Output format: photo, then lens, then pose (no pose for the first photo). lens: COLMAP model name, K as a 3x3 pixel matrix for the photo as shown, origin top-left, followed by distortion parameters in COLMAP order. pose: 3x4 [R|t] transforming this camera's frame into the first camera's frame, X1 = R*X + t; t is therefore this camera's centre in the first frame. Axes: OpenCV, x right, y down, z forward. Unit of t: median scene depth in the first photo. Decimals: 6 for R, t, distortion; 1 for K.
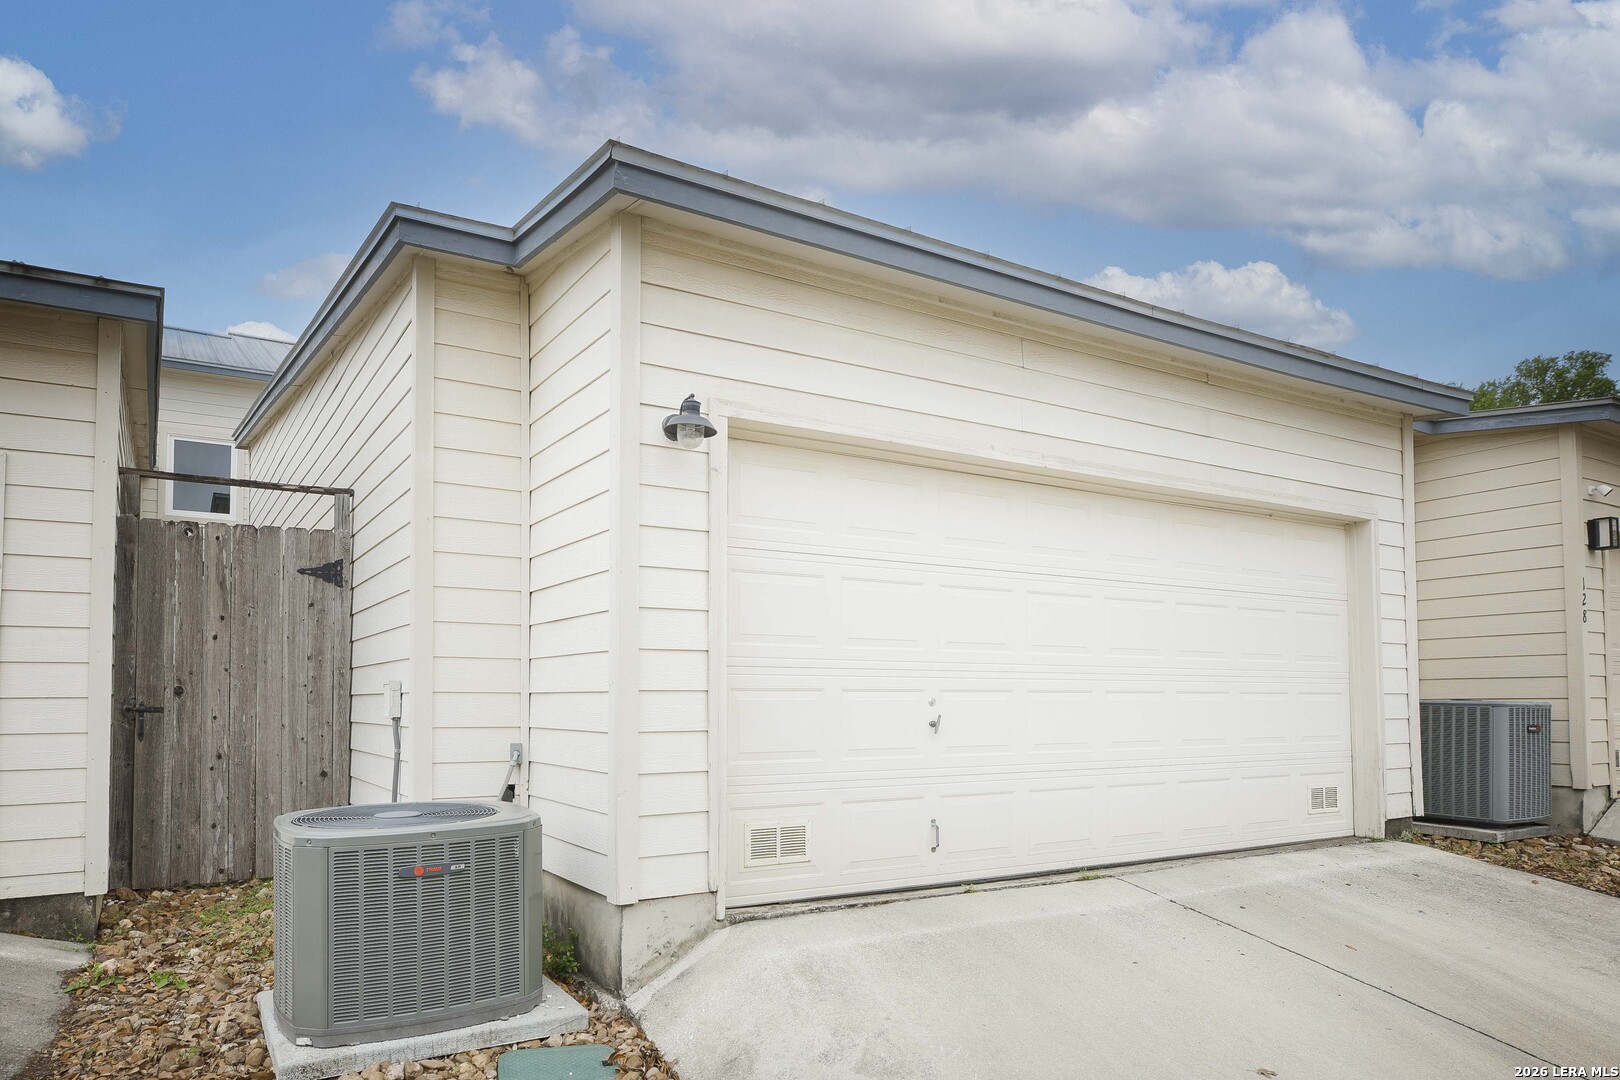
lens RADIAL K [[1043.6, 0, 808.7], [0, 1043.6, 553.3], [0, 0, 1]] dist [-0.009107, 0.006509]
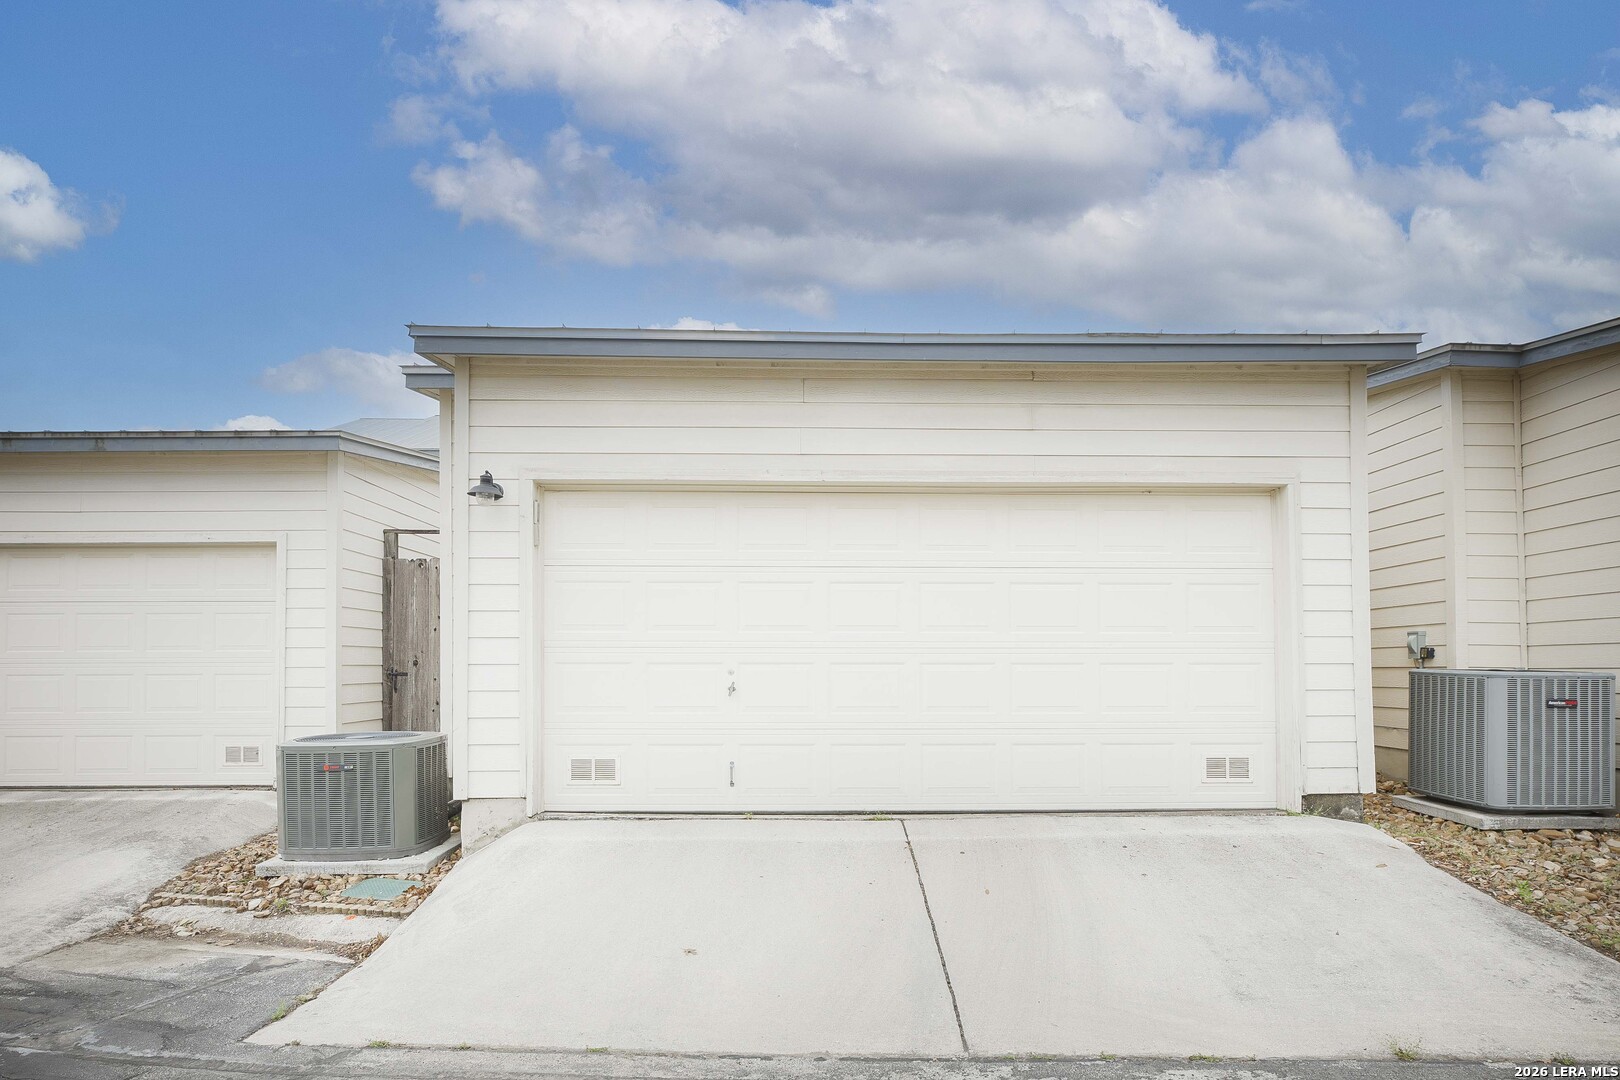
lens RADIAL K [[952.5, 0, 810.4], [0, 952.5, 535.3], [0, 0, 1]] dist [-0.021056, 0.008866]
pose [[0.867007, -0.066951, -0.493777, 0.743287], [0.069370, 0.997500, -0.013445, -0.005007], [0.493443, -0.022597, 0.869485, 0.016008]]
